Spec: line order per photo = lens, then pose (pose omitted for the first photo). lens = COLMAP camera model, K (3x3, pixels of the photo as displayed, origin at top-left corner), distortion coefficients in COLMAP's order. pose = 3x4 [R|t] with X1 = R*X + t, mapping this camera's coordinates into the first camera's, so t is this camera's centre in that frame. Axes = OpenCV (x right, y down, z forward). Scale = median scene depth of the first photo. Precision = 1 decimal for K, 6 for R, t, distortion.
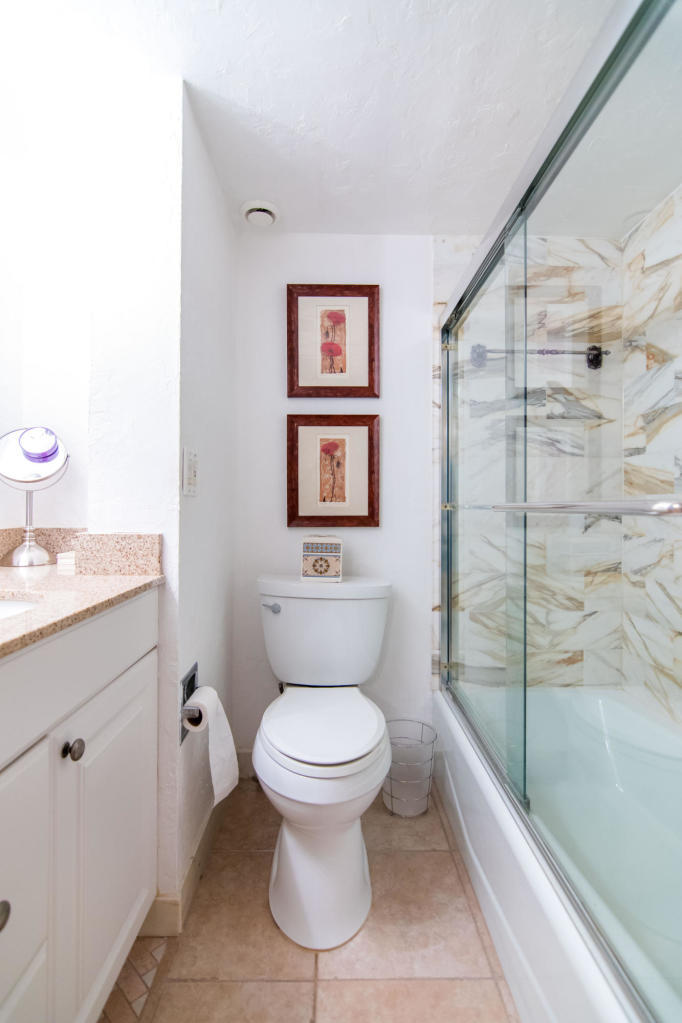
lens RADIAL K [[501.5, 0, 341.0], [0, 501.5, 511.5], [0, 0, 1]] dist [0.000433, 0.000683]
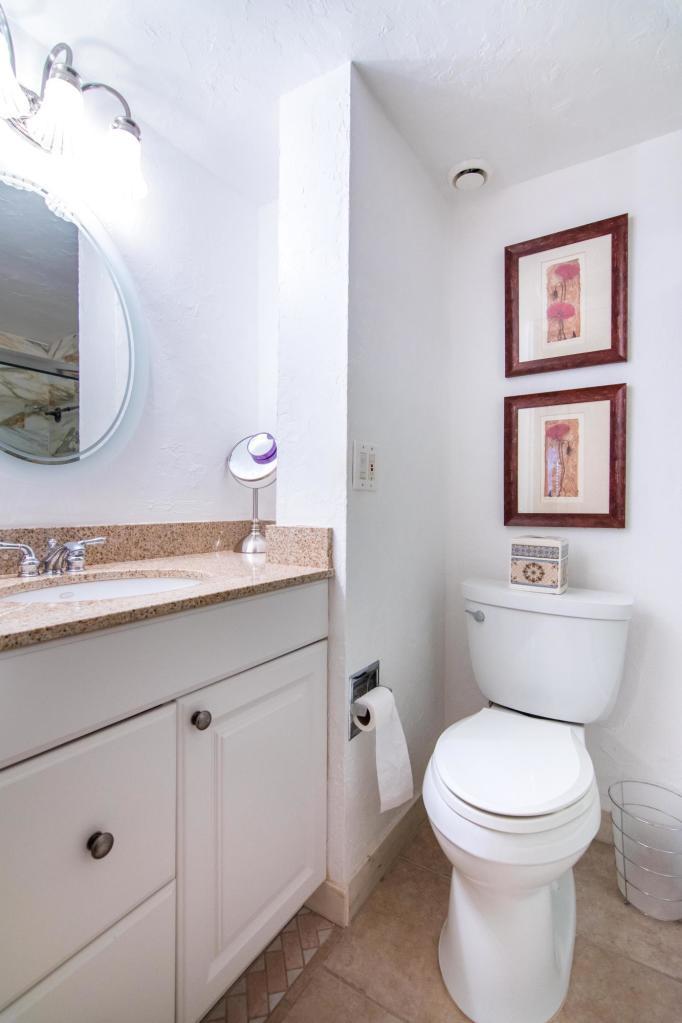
lens RADIAL K [[492.1, 0, 338.7], [0, 492.1, 517.4], [0, 0, 1]] dist [-0.001727, 0.000551]
pose [[0.825355, 0.014218, -0.564435, 0.154580], [-0.007247, 0.999867, 0.014589, 0.006374], [0.564568, -0.007950, 0.825348, 0.137058]]
